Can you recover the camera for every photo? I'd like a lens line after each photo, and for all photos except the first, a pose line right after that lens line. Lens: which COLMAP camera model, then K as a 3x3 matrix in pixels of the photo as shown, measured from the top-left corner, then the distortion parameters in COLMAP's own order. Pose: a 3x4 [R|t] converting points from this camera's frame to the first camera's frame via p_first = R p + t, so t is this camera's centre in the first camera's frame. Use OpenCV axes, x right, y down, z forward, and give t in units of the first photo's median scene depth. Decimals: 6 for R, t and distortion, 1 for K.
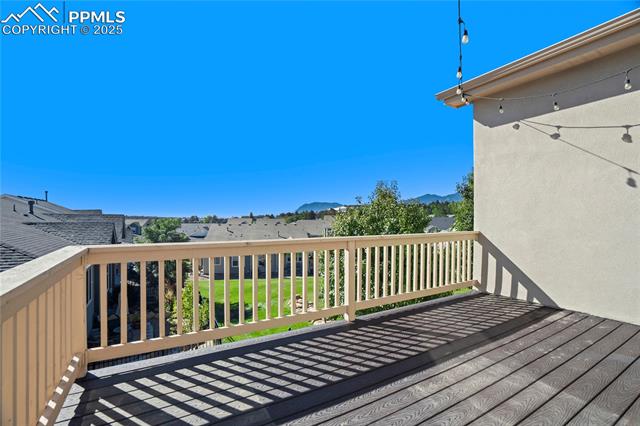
lens RADIAL K [[293.6, 0, 320.0], [0, 293.6, 213.0], [0, 0, 1]] dist [-0.024507, 0.000310]
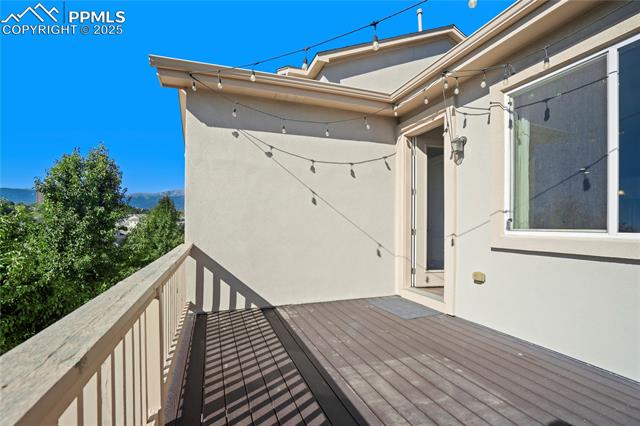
lens RADIAL K [[306.0, 0, 321.6], [0, 306.0, 223.0], [0, 0, 1]] dist [-0.029046, -0.000019]
pose [[0.187563, 0.004926, 0.982240, -0.300012], [-0.011922, 0.999925, -0.002739, 0.001809], [-0.982180, -0.011197, 0.187607, 0.549073]]
